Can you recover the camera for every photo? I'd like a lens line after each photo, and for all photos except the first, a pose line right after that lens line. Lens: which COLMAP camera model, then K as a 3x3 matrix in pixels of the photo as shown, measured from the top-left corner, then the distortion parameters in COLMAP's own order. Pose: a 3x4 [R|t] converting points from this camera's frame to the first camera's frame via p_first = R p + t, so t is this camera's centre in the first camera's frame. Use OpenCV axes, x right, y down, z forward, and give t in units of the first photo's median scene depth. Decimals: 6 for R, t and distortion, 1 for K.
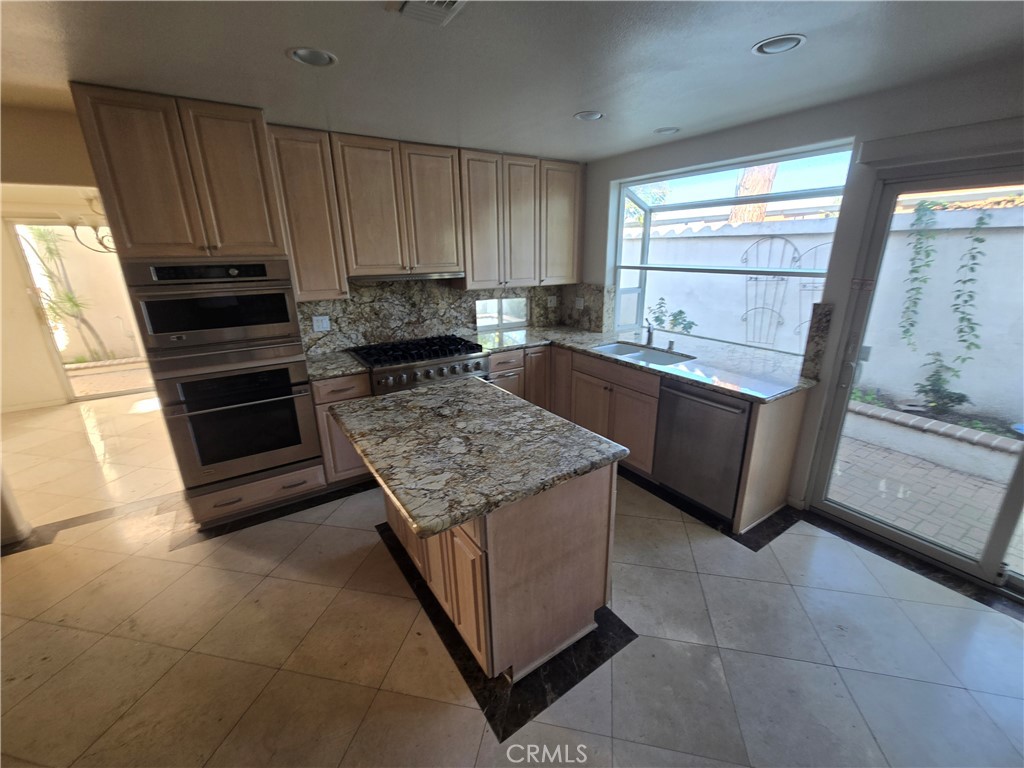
lens RADIAL K [[424.9, 0, 523.3], [0, 424.9, 383.6], [0, 0, 1]] dist [0.000199, 0.000155]
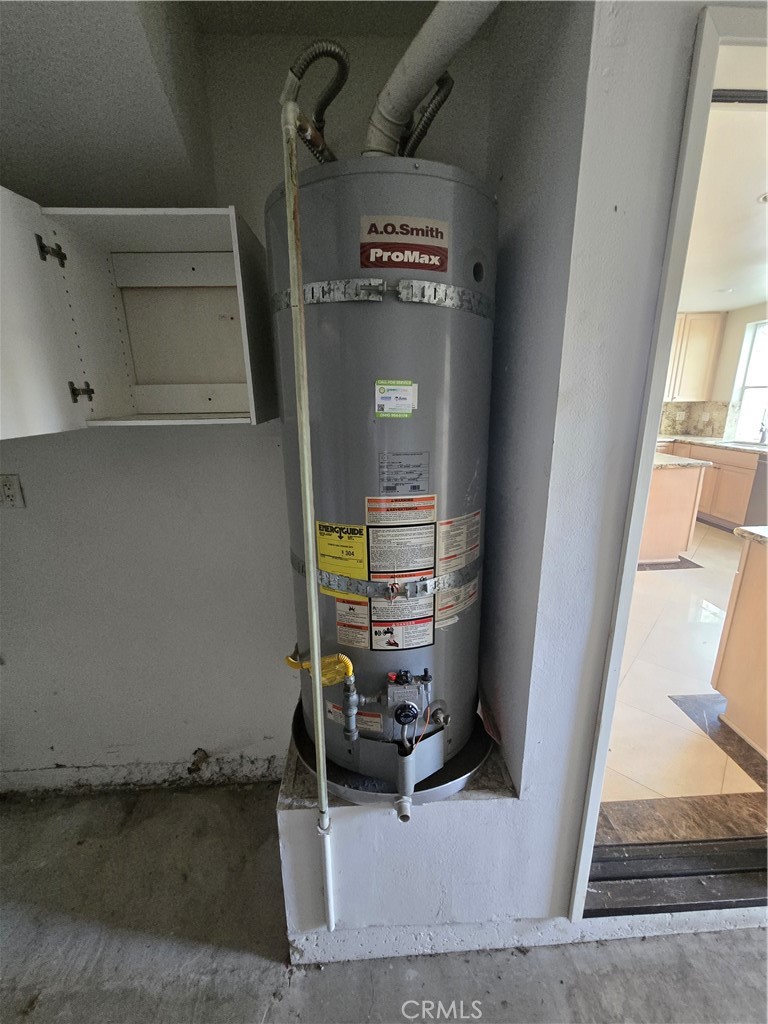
lens RADIAL K [[422.2, 0, 384.2], [0, 422.2, 518.8], [0, 0, 1]] dist [-0.000358, 0.000752]
pose [[0.852652, 0.138367, -0.503825, -0.018397], [-0.150582, 0.988458, 0.016625, 0.333256], [0.500310, 0.061692, 0.863646, -0.807286]]
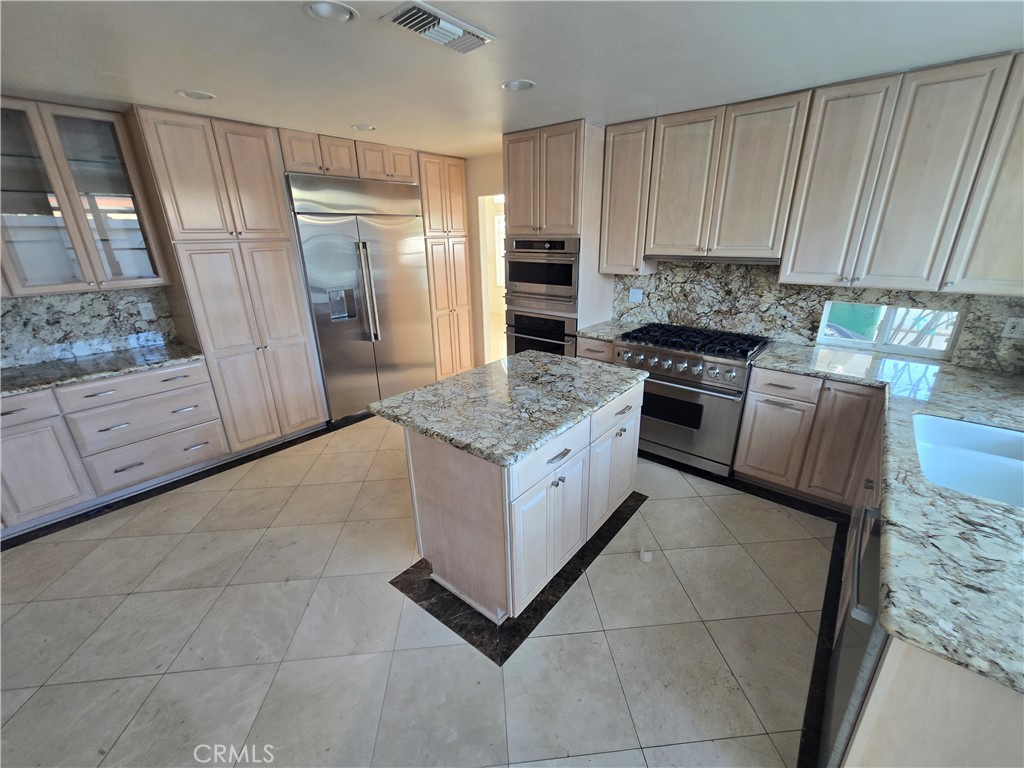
lens RADIAL K [[422.2, 0, 517.1], [0, 422.2, 384.8], [0, 0, 1]] dist [-0.000358, 0.000752]
pose [[0.283633, 0.332493, -0.899445, 0.525800], [-0.283161, 0.925179, 0.252713, -0.117097], [0.916173, 0.183010, 0.356560, 0.356867]]
